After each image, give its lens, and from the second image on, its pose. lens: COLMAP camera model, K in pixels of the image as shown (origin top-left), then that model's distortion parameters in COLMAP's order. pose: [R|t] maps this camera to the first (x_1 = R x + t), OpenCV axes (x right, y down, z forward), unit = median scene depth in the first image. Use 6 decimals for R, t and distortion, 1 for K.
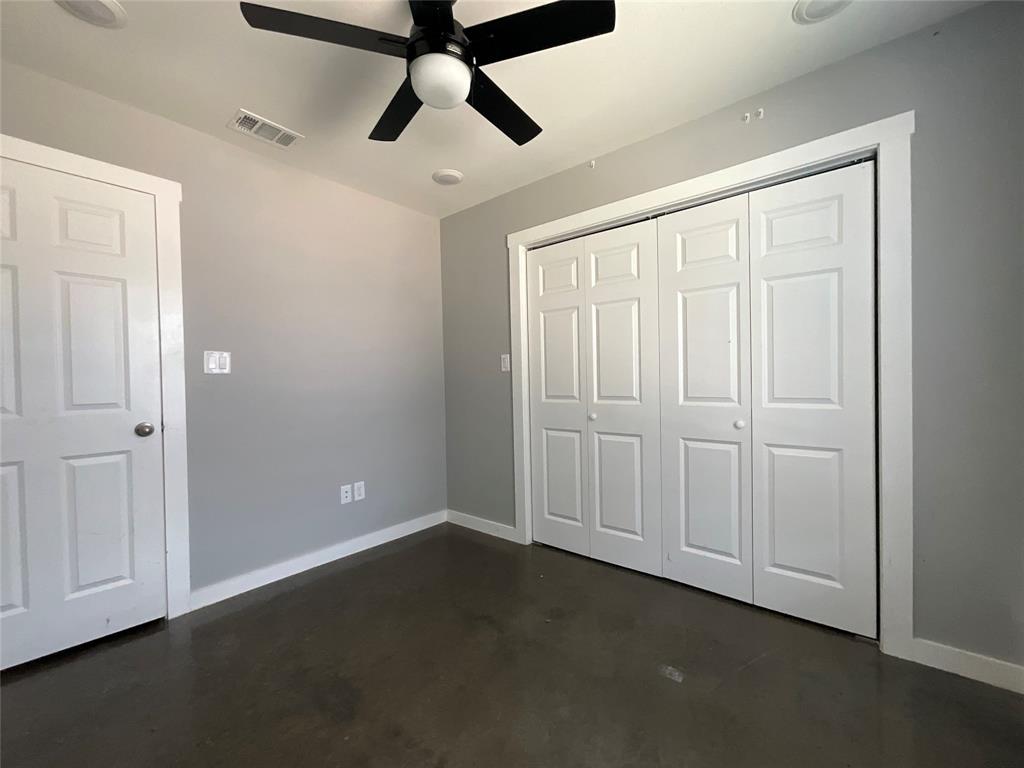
lens RADIAL K [[467.0, 0, 512.9], [0, 467.0, 391.3], [0, 0, 1]] dist [0.009489, 0.000208]
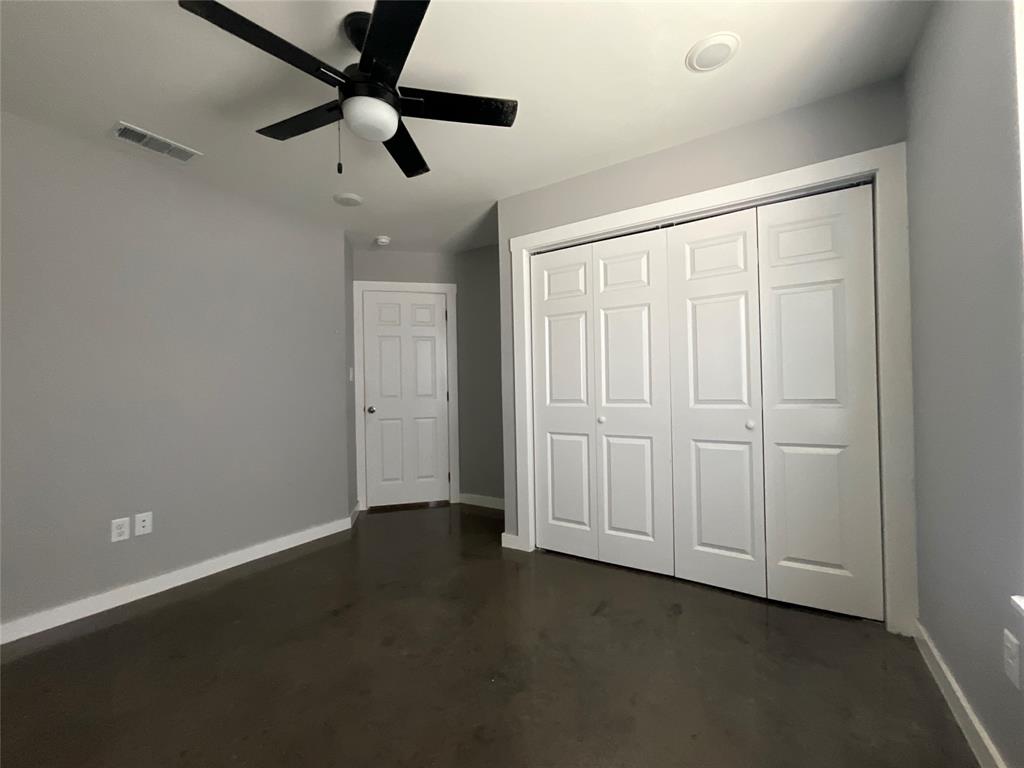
lens RADIAL K [[417.3, 0, 521.5], [0, 417.3, 382.3], [0, 0, 1]] dist [-0.004445, 0.000119]
pose [[0.985134, -0.002560, 0.171768, -0.158795], [0.008084, 0.999472, -0.031466, -0.000233], [-0.171597, 0.032387, 0.984635, 0.143770]]
